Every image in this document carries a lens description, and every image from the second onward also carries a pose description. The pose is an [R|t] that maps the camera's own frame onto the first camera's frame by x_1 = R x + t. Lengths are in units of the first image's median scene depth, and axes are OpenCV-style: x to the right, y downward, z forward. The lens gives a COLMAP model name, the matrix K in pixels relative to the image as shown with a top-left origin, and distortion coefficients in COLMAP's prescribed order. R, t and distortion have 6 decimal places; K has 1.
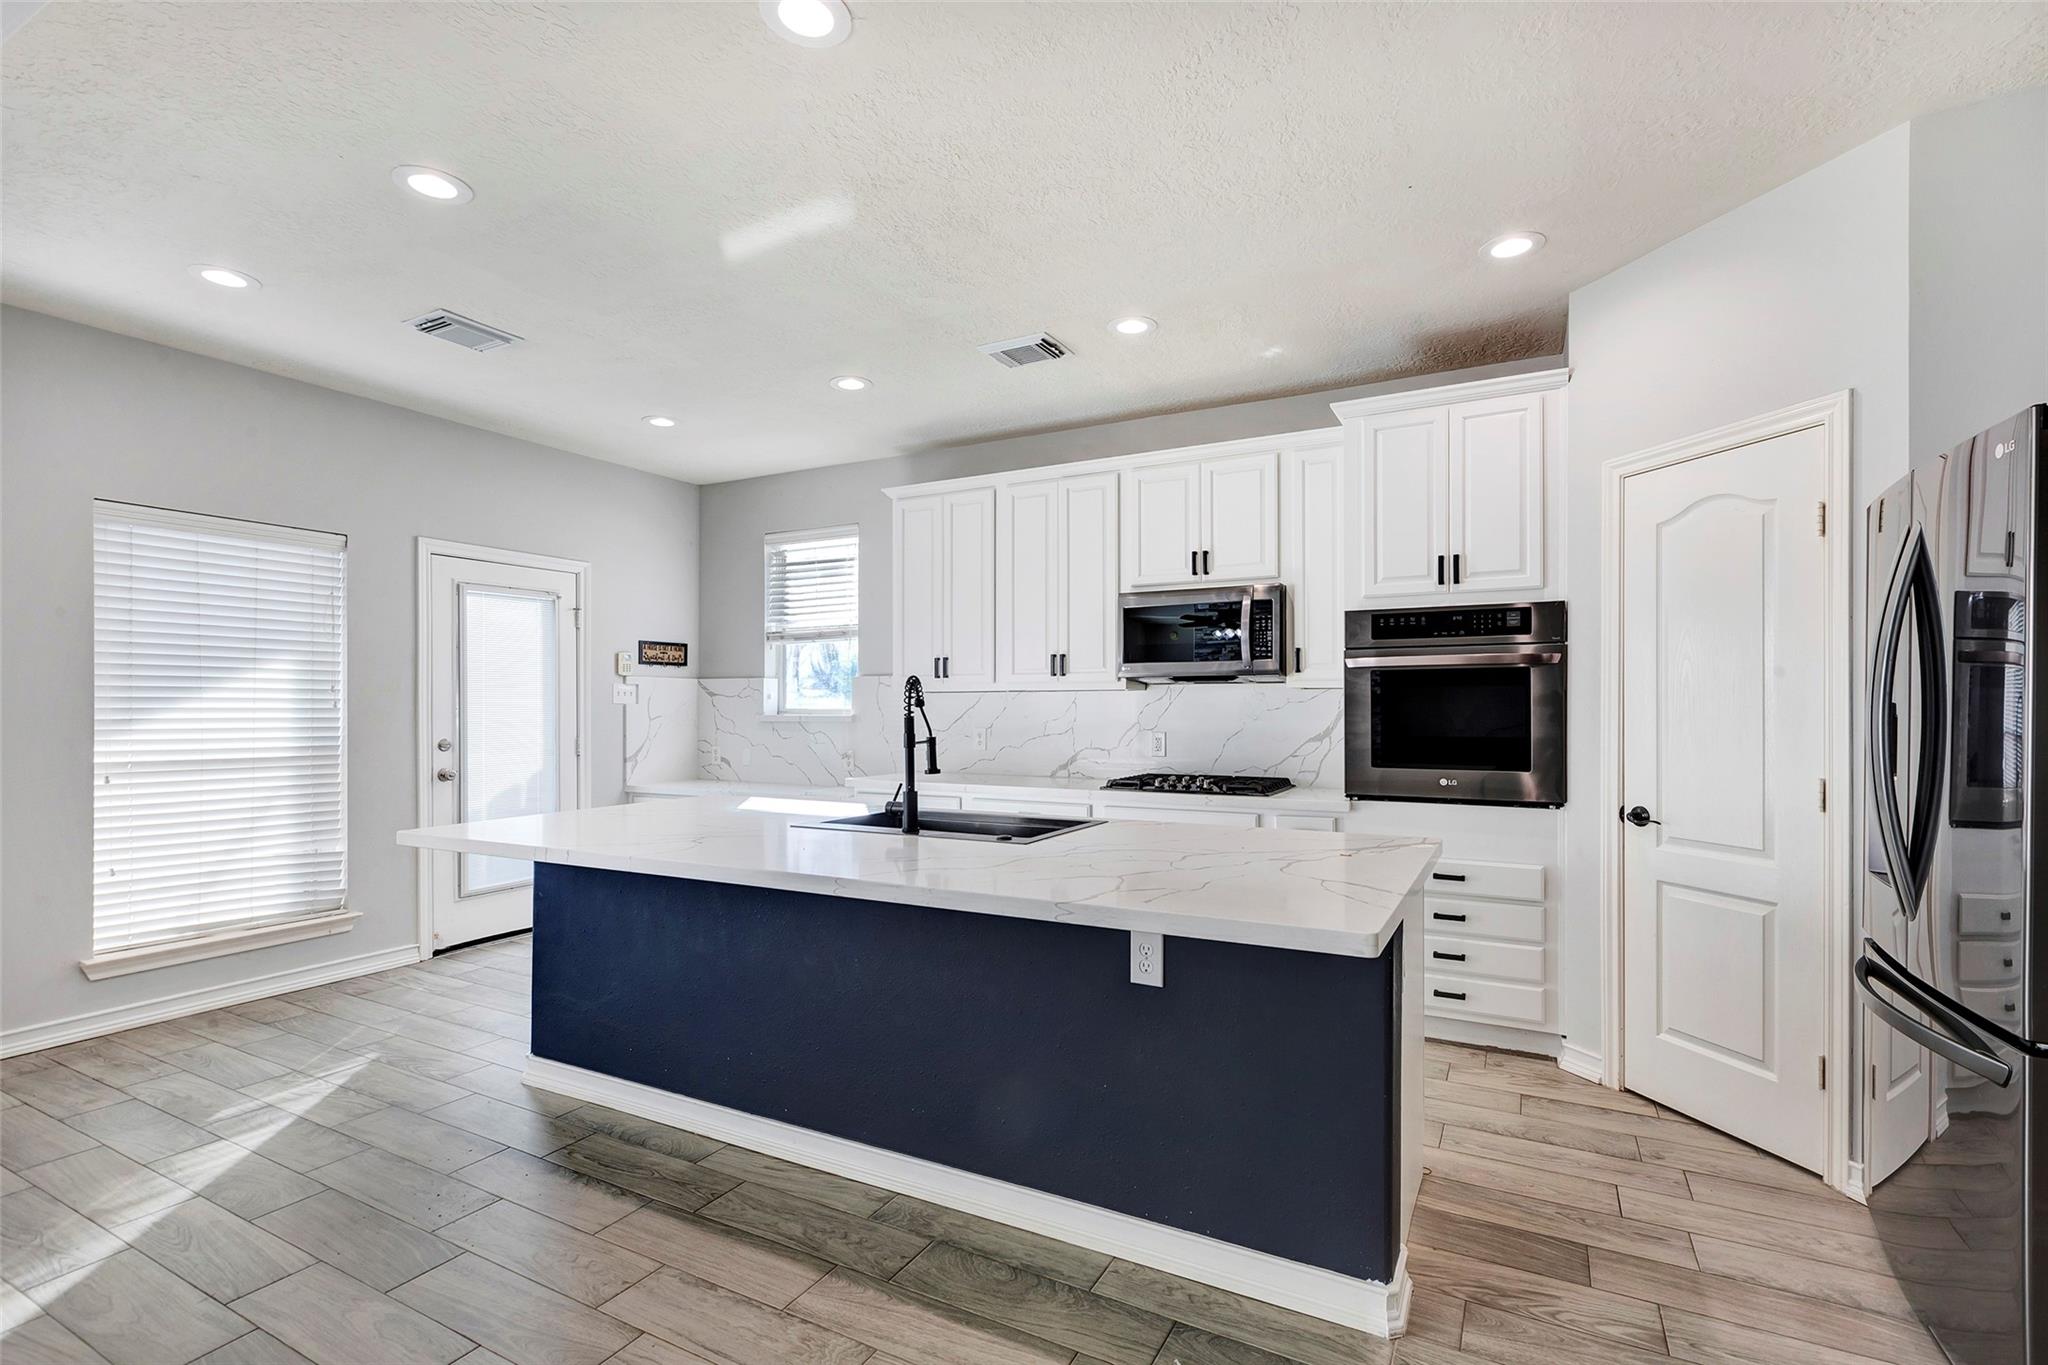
lens RADIAL K [[938.6, 0, 1028.8], [0, 938.6, 704.7], [0, 0, 1]] dist [0.001164, 0.000131]
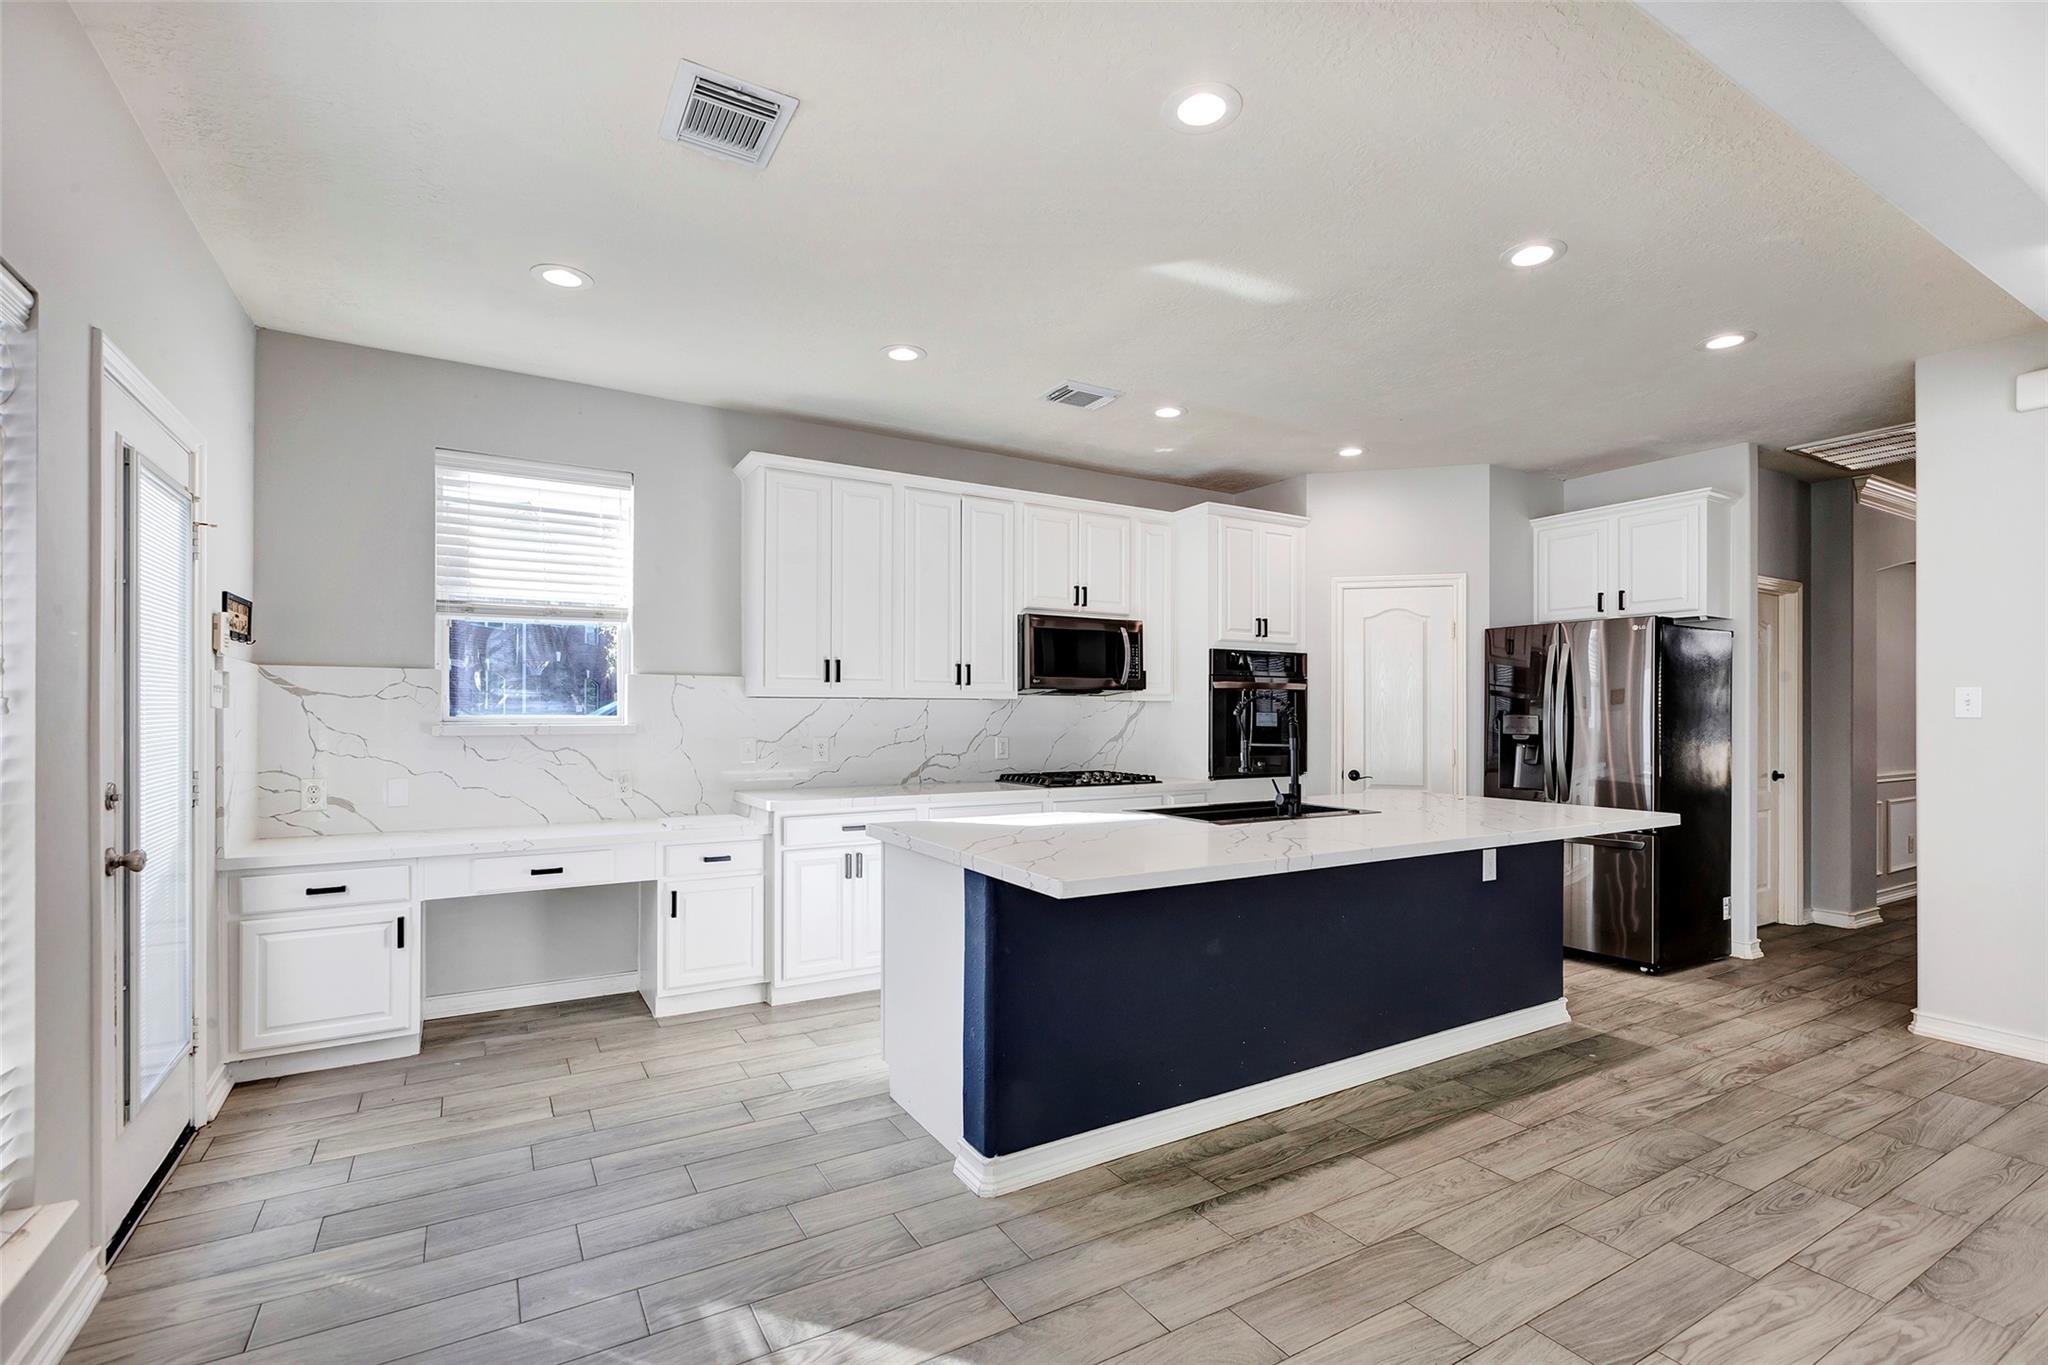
lens RADIAL K [[938.6, 0, 1060.5], [0, 938.6, 709.2], [0, 0, 1]] dist [0.001164, 0.000131]
pose [[0.504952, 0.003532, 0.863140, -1.132356], [-0.005059, 0.999987, -0.001132, -0.004391], [-0.863133, -0.003795, 0.504963, 0.529907]]
